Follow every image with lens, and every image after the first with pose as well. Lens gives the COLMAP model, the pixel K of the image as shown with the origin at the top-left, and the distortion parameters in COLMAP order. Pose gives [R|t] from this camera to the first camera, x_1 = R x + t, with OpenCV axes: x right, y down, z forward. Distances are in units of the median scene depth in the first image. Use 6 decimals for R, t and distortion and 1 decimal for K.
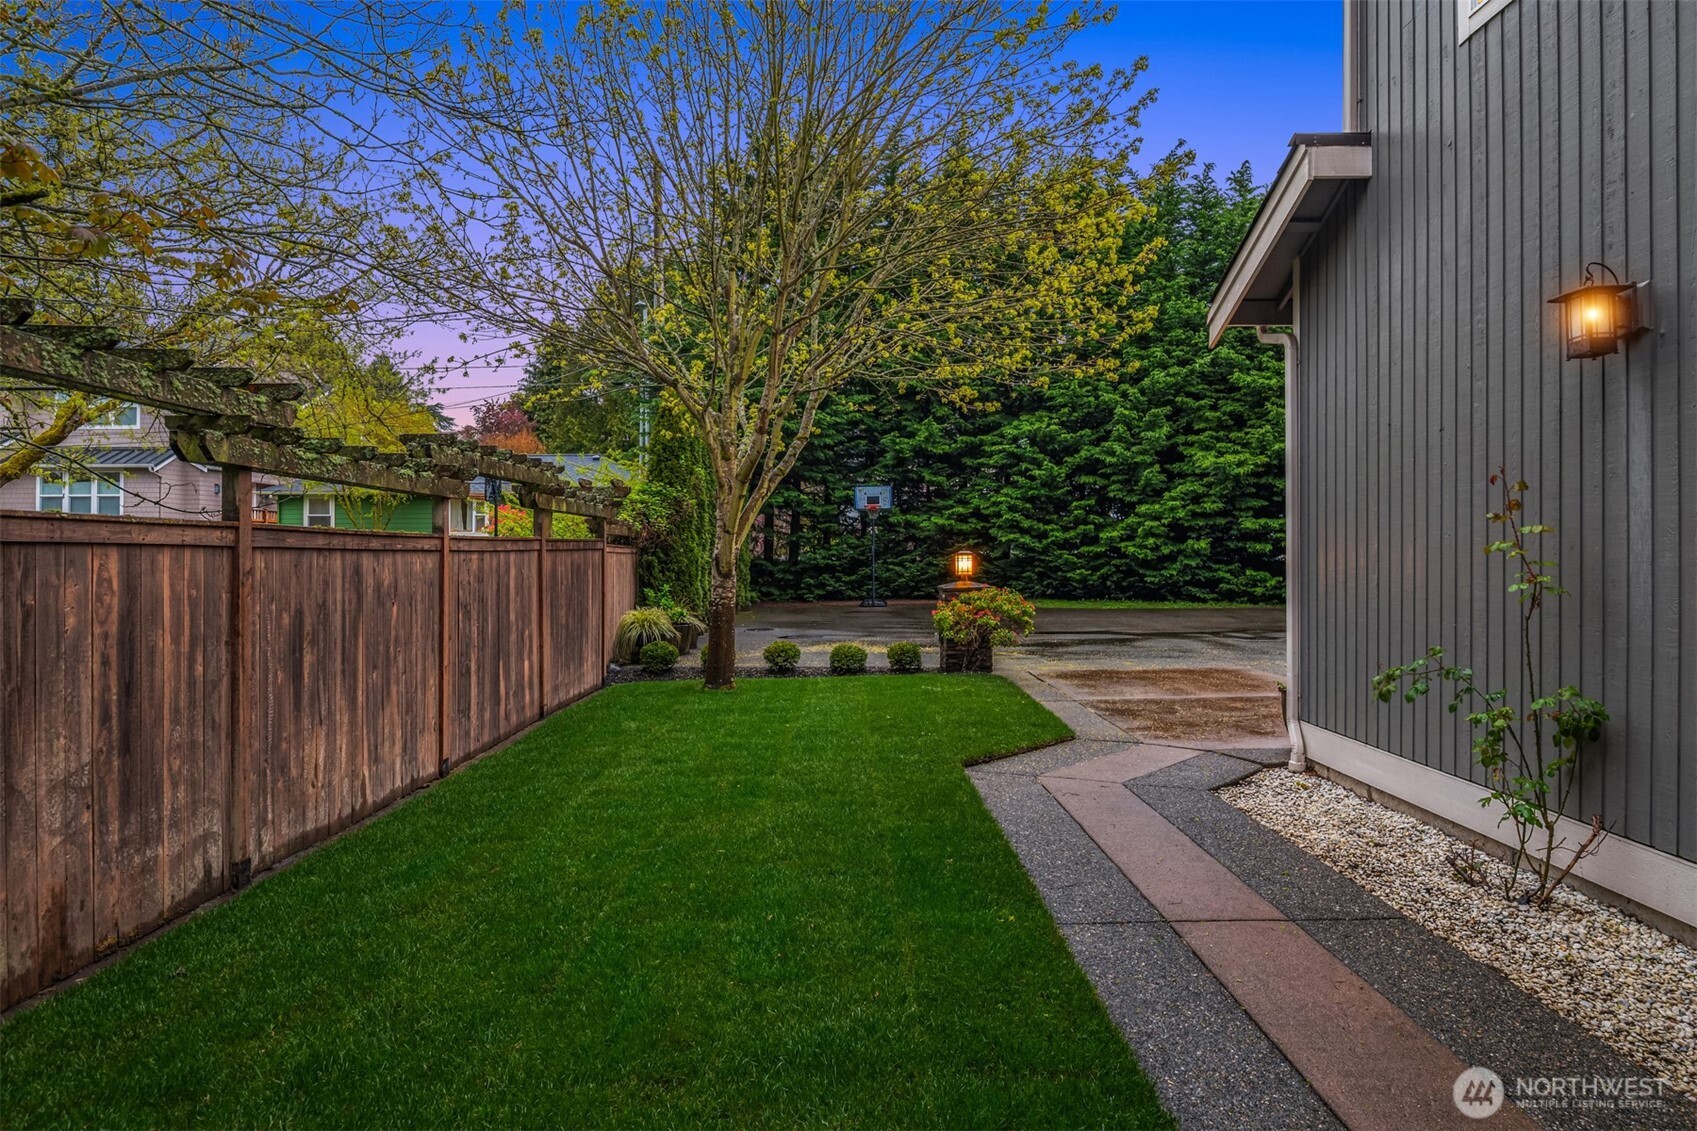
lens RADIAL K [[915.0, 0, 896.1], [0, 915.0, 553.4], [0, 0, 1]] dist [-0.003892, -0.002024]
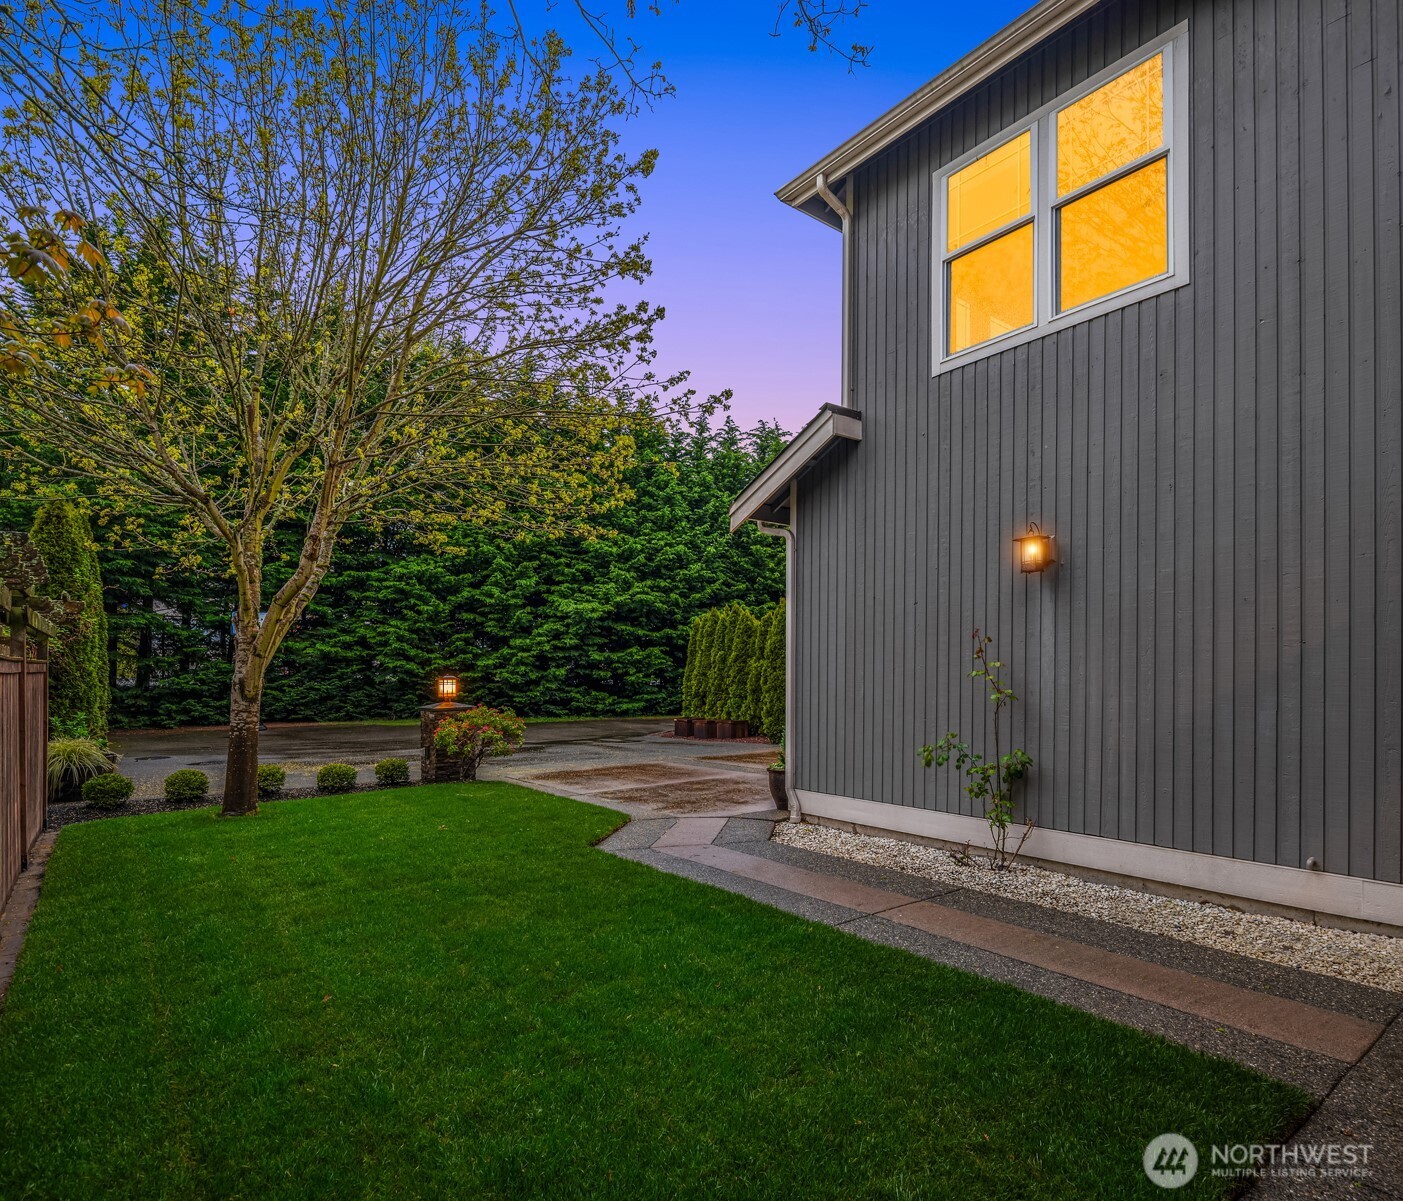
lens RADIAL K [[759.8, 0, 702.2], [0, 759.8, 687.3], [0, 0, 1]] dist [0.002388, -0.000346]
pose [[0.809159, -0.005611, 0.587563, -0.130334], [-0.000768, 0.999943, 0.010606, 0.000709], [-0.587589, -0.009034, 0.809109, 0.024476]]
